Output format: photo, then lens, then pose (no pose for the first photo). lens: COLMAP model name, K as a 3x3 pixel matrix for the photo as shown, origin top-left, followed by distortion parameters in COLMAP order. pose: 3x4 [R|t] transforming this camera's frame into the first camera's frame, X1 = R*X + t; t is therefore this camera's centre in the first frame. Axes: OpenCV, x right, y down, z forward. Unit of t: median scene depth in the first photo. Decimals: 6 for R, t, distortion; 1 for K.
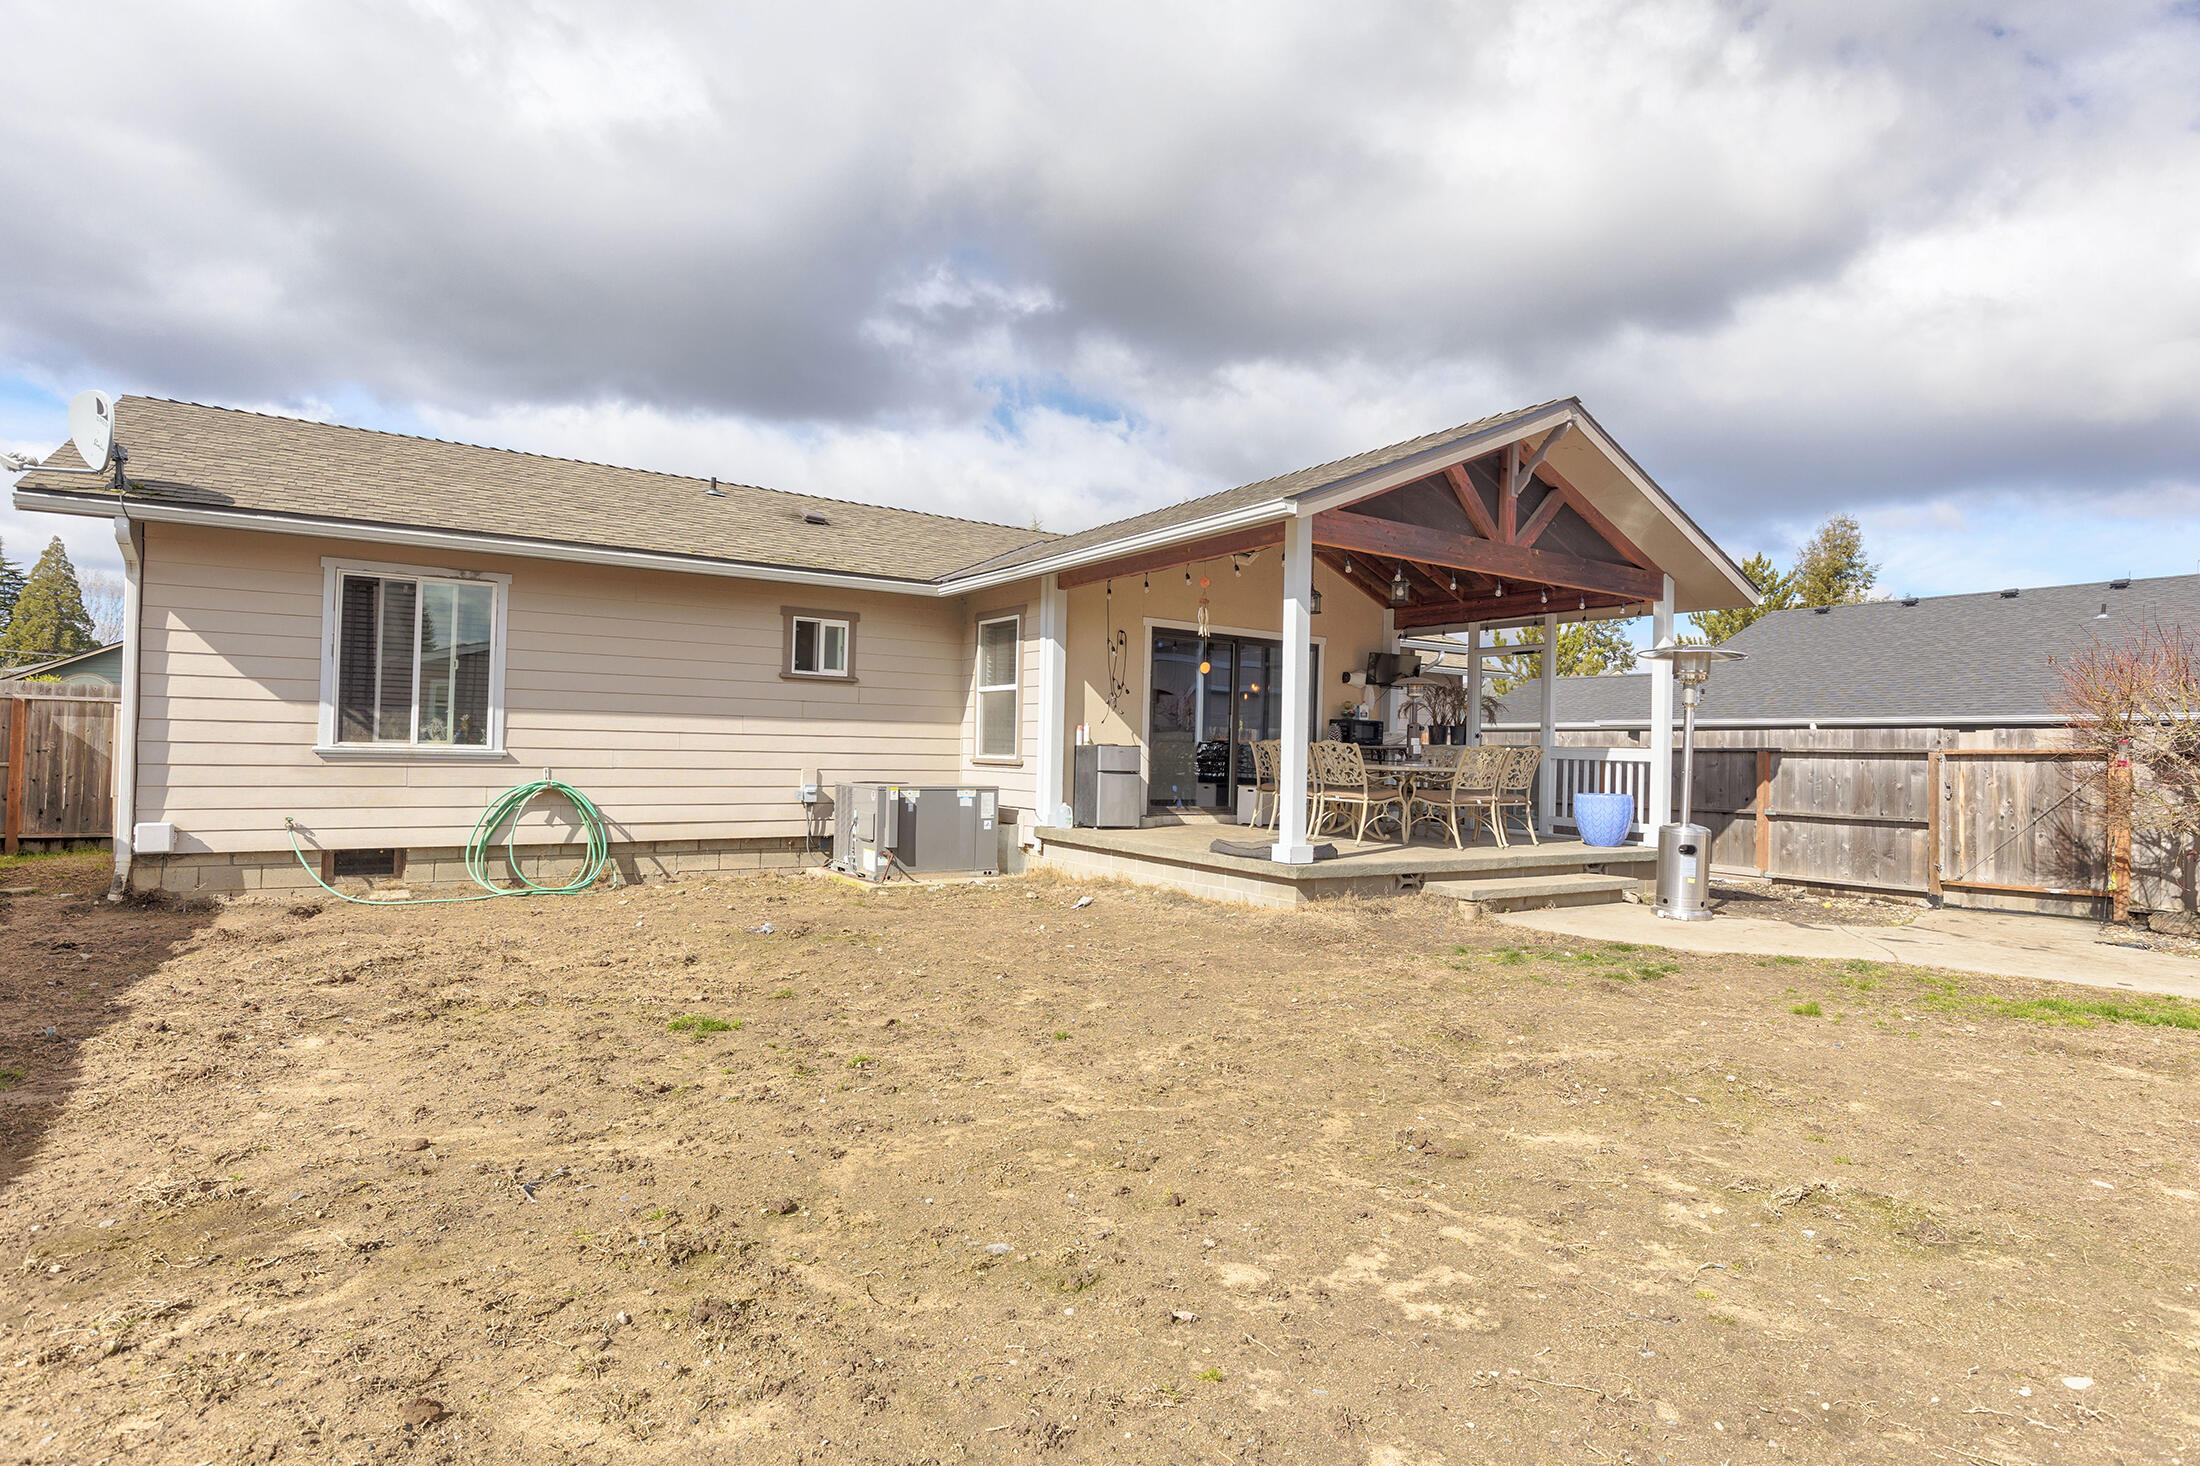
lens RADIAL K [[1213.1, 0, 1100.0], [0, 1213.1, 733.0], [0, 0, 1]] dist [0.034359, 0.000393]
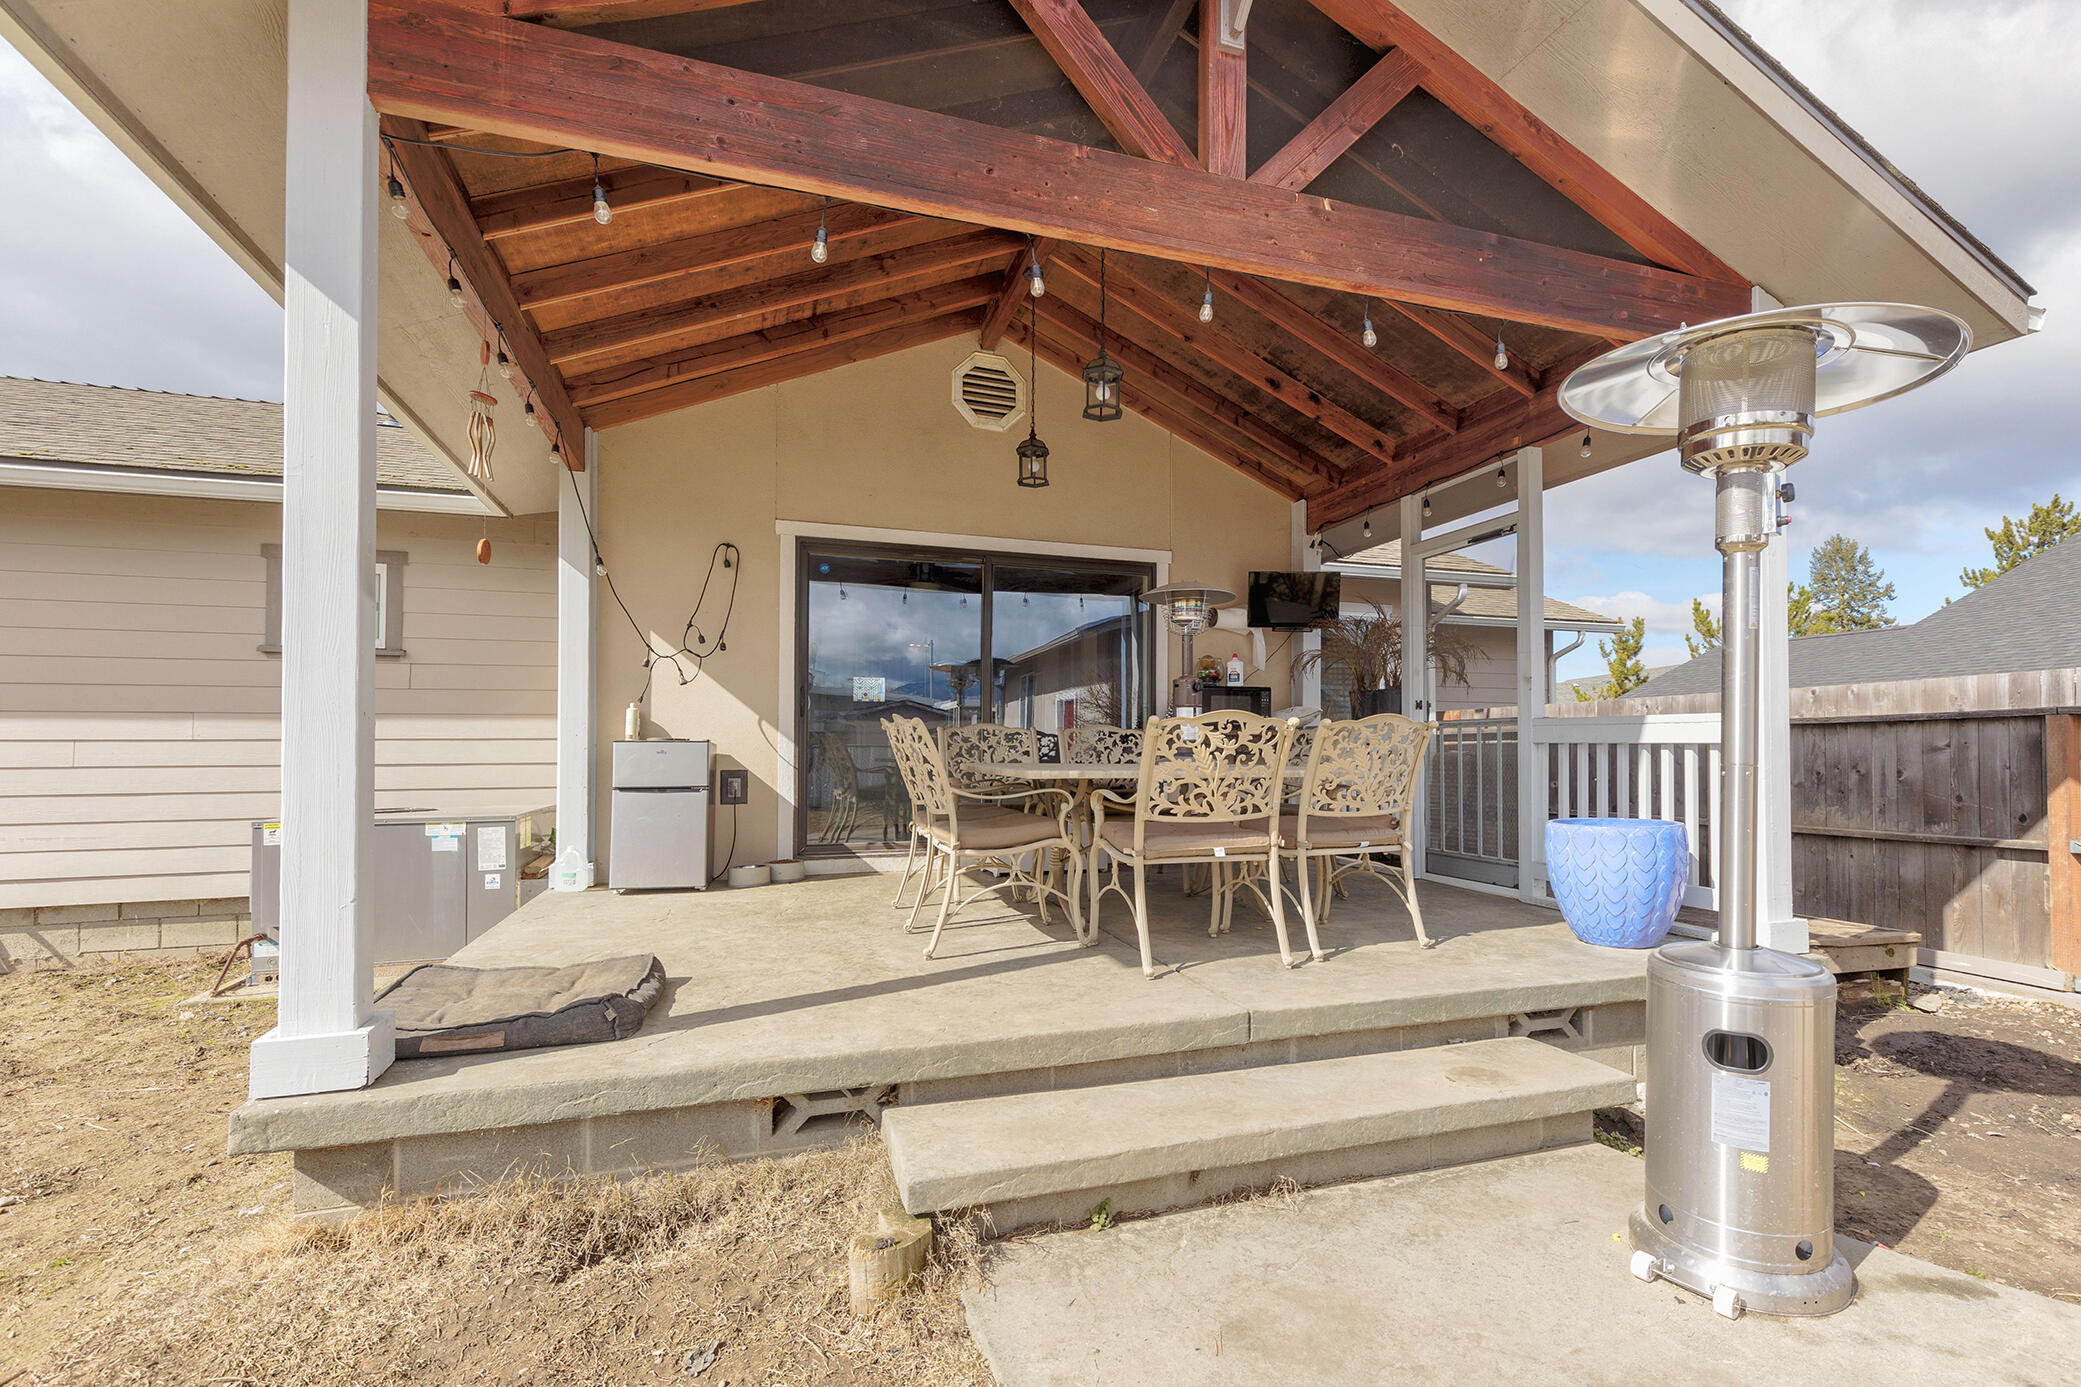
lens RADIAL K [[1014.9, 0, 1103.8], [0, 1014.9, 730.5], [0, 0, 1]] dist [0.018138, 0.000240]
pose [[0.966506, -0.031042, -0.254760, 0.323165], [0.029168, 0.999513, -0.011133, 0.016165], [0.254982, 0.003329, 0.966940, 0.590933]]
